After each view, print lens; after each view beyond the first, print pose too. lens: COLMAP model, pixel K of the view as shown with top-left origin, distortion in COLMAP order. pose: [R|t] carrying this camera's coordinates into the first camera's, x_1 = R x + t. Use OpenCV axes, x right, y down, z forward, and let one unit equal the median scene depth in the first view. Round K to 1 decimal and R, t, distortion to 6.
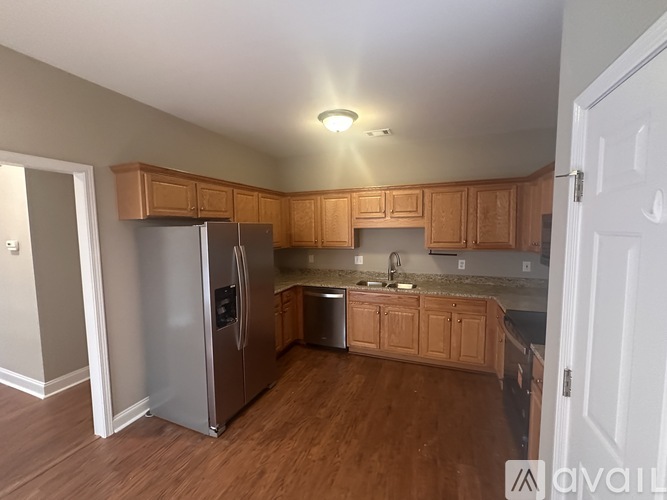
lens RADIAL K [[283.5, 0, 334.9], [0, 283.5, 250.8], [0, 0, 1]] dist [-0.002223, -0.000196]
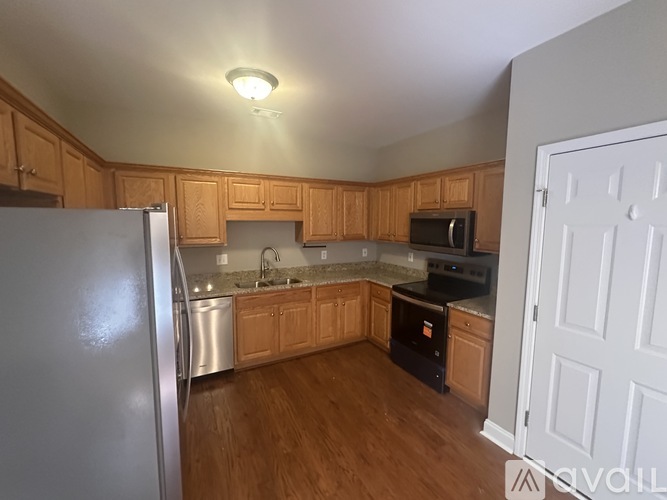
lens RADIAL K [[283.5, 0, 334.9], [0, 283.5, 250.8], [0, 0, 1]] dist [-0.002223, -0.000196]
pose [[0.647638, -0.063399, 0.759306, -0.416246], [0.049376, 0.997930, 0.041209, -0.012980], [-0.760347, 0.010804, 0.649428, 0.273931]]
